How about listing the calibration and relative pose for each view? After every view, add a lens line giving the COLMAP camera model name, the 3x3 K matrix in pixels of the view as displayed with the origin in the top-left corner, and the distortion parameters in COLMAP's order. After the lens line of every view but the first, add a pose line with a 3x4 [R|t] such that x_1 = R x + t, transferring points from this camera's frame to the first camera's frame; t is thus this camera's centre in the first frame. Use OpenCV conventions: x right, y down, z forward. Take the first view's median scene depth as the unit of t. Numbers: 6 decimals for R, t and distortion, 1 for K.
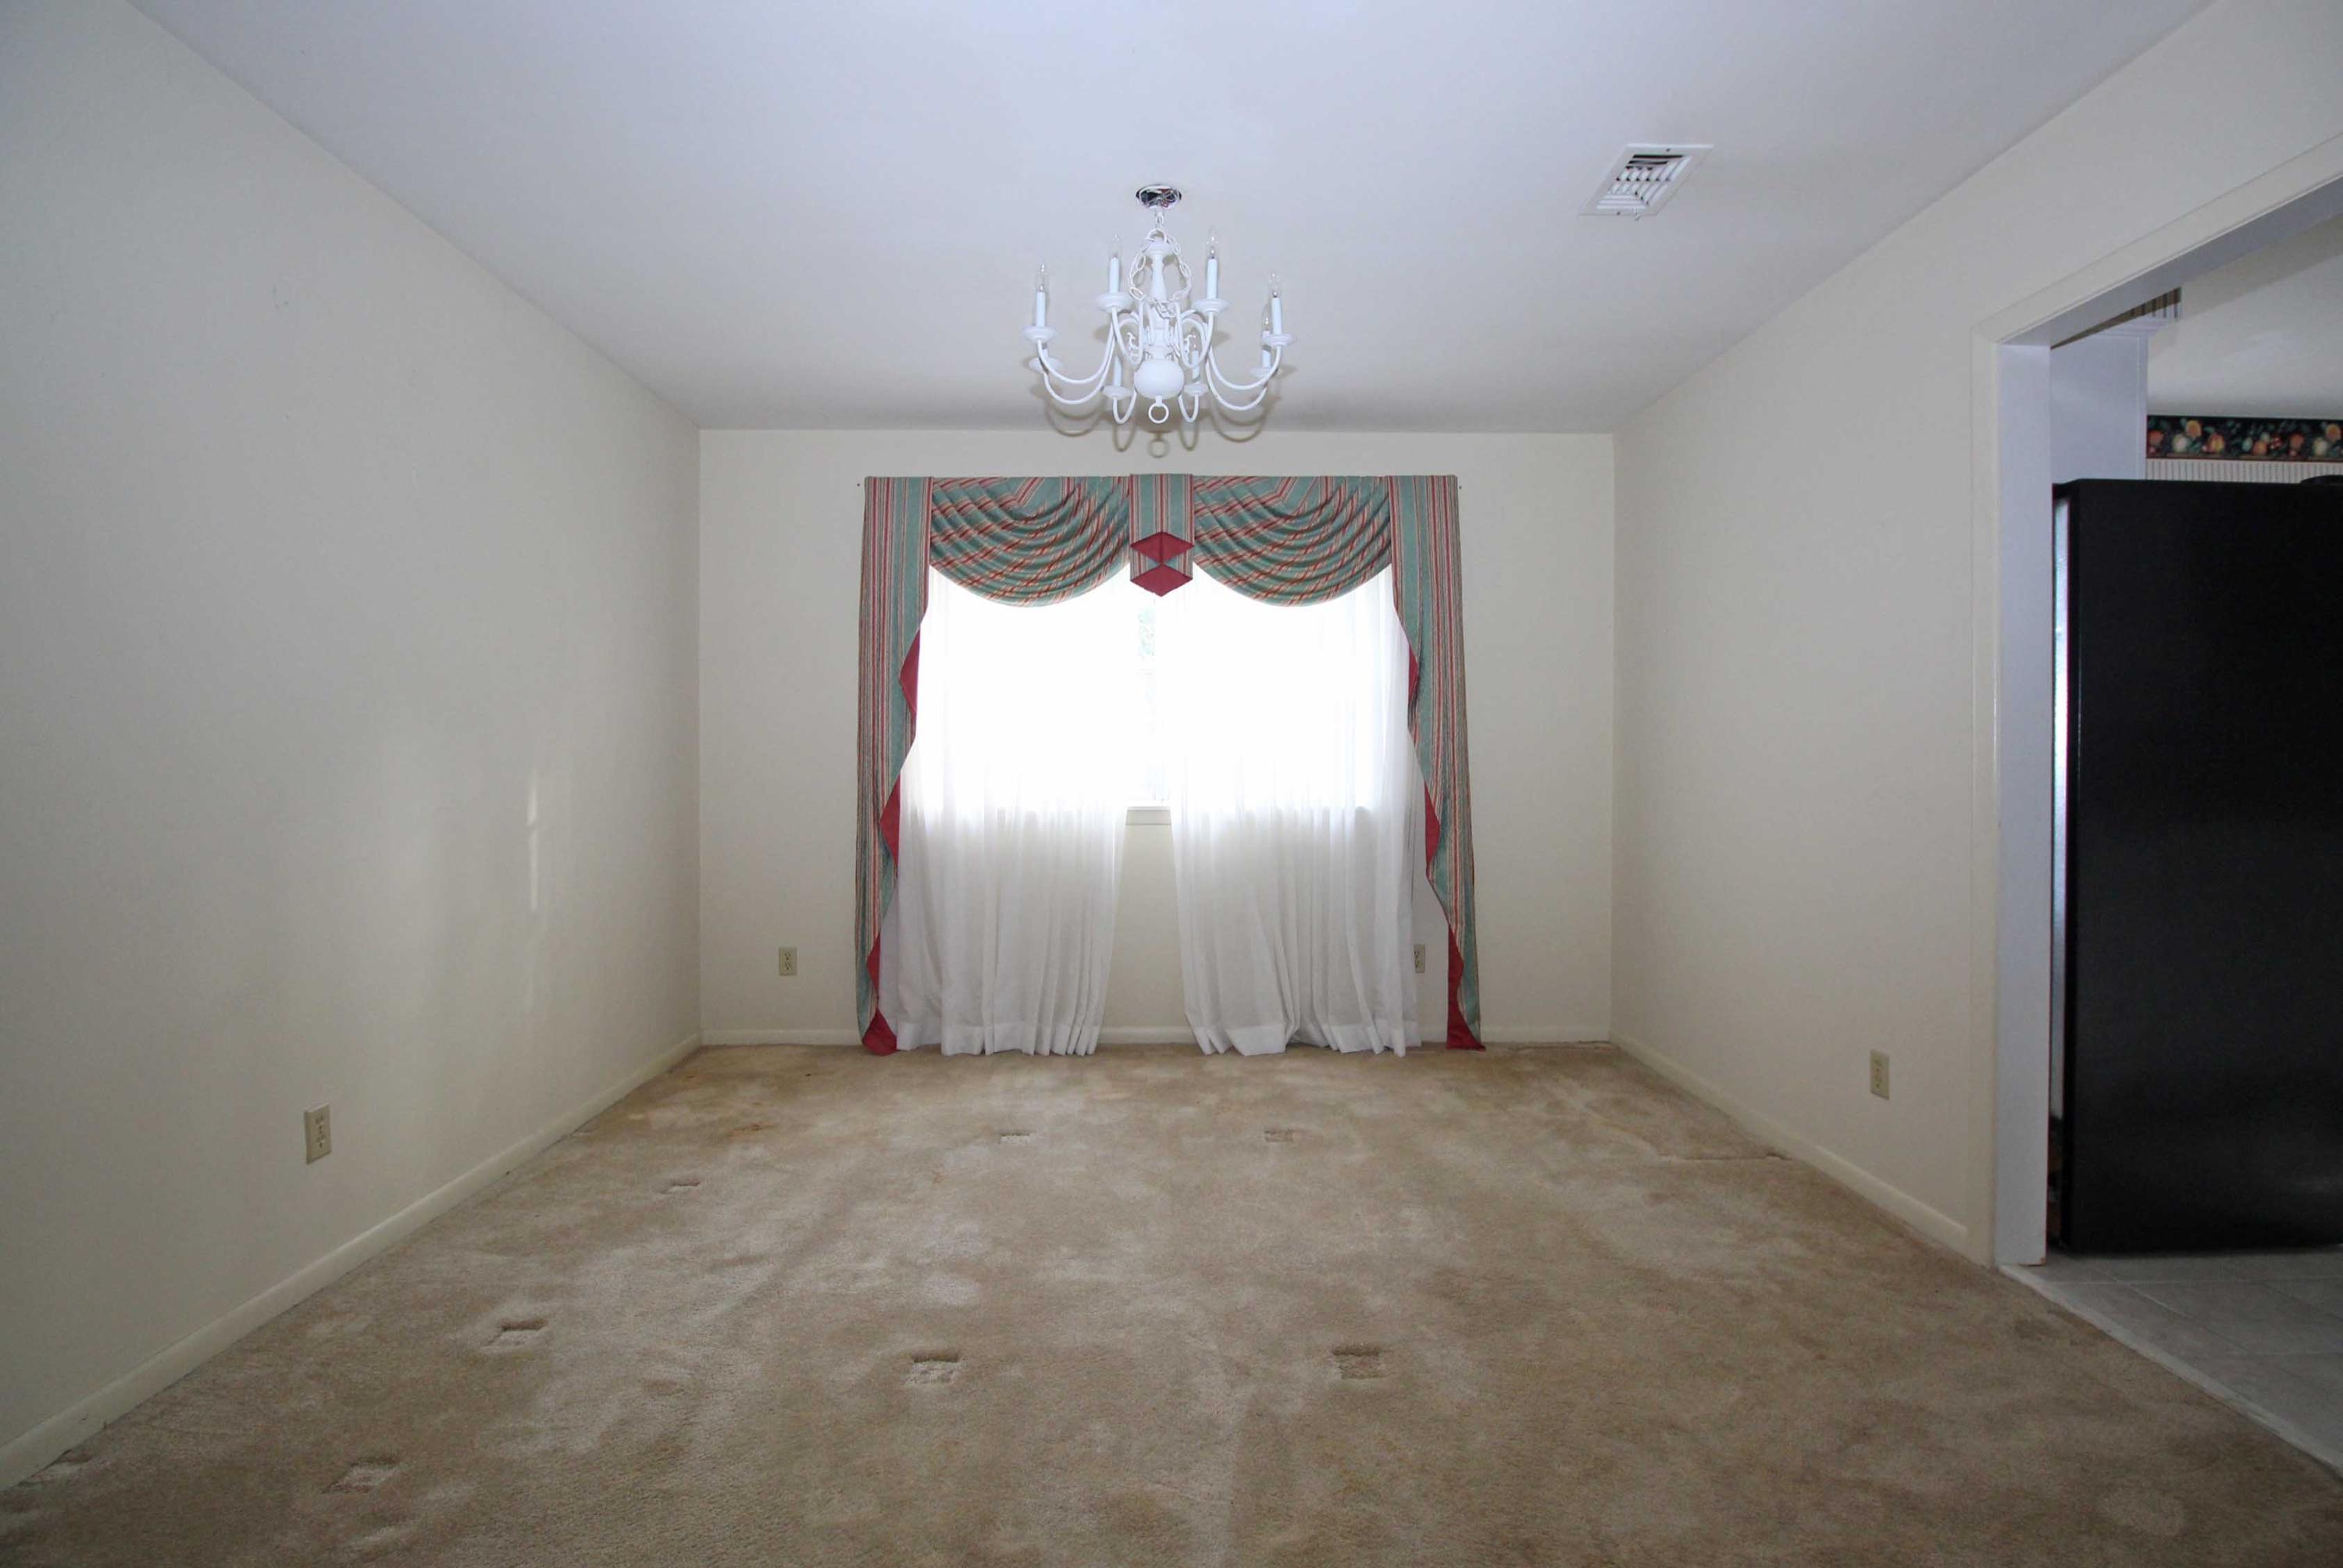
lens RADIAL K [[1091.3, 0, 1179.6], [0, 1091.3, 773.6], [0, 0, 1]] dist [-0.009264, -0.004645]
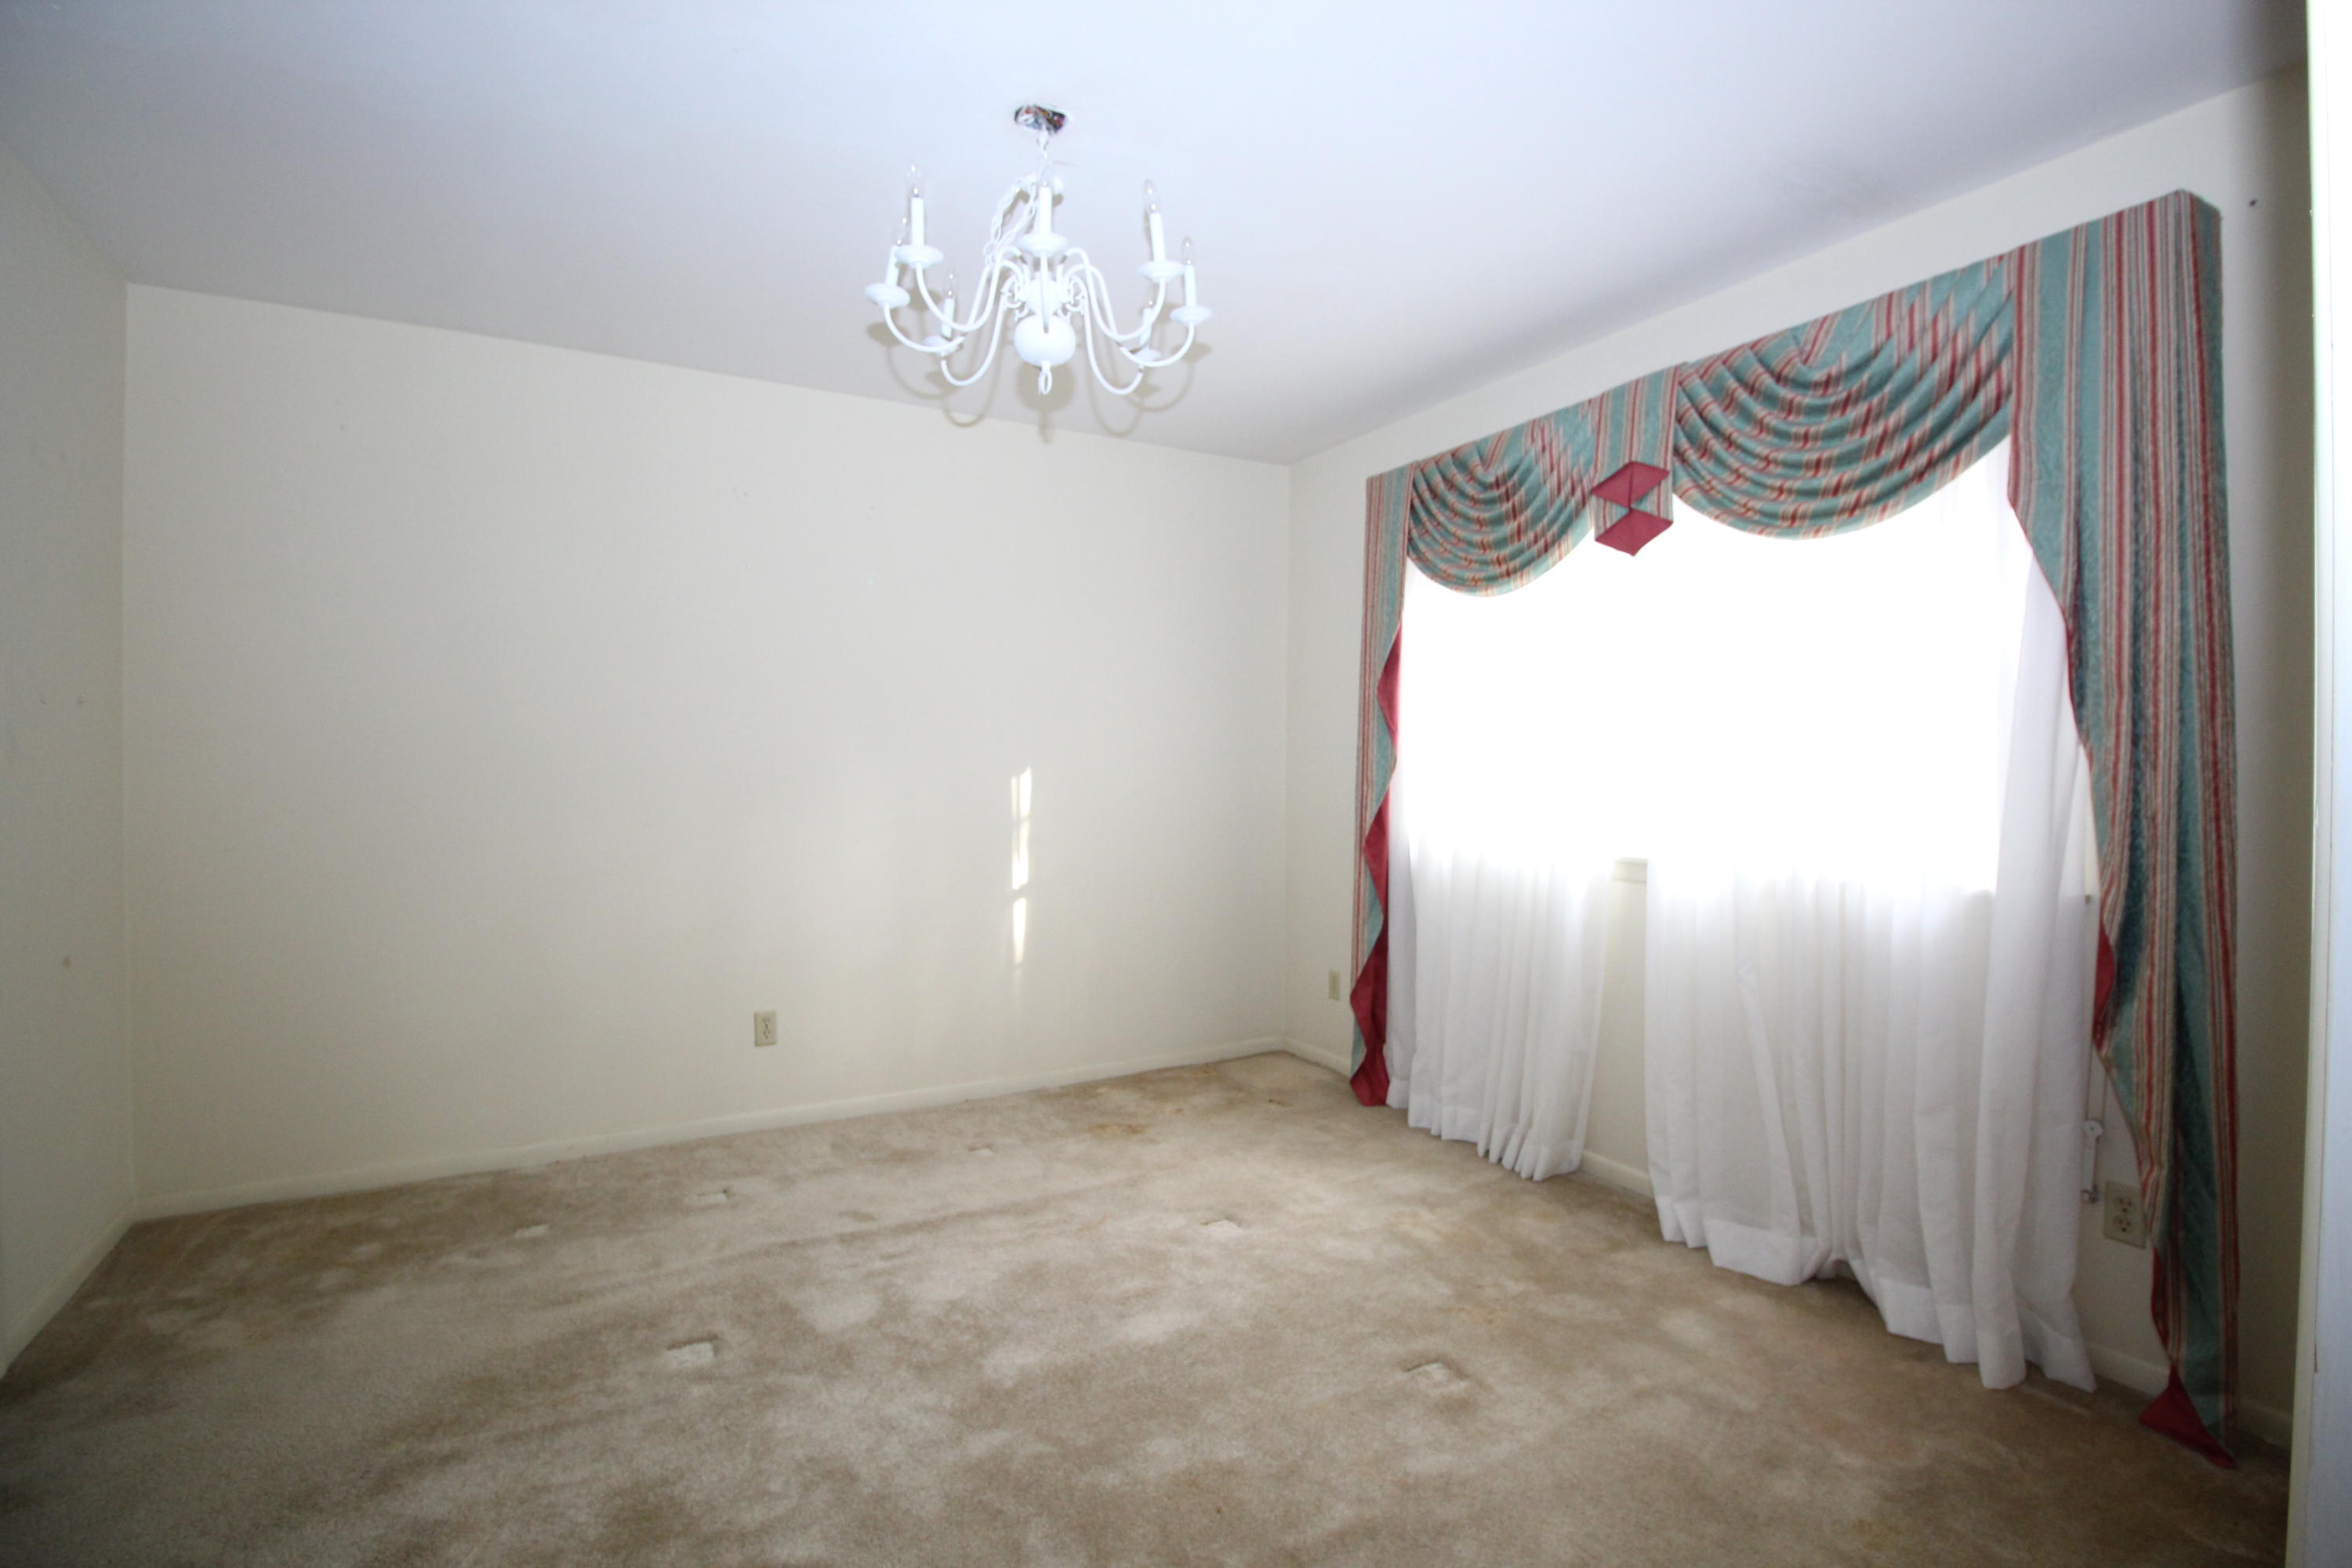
lens RADIAL K [[1095.5, 0, 1179.0], [0, 1095.5, 769.1], [0, 0, 1]] dist [-0.009264, -0.004645]
pose [[0.487080, 0.009212, -0.873309, 0.451580], [-0.014845, 0.999887, 0.002268, -0.024191], [0.873231, 0.011860, 0.487162, 0.411823]]
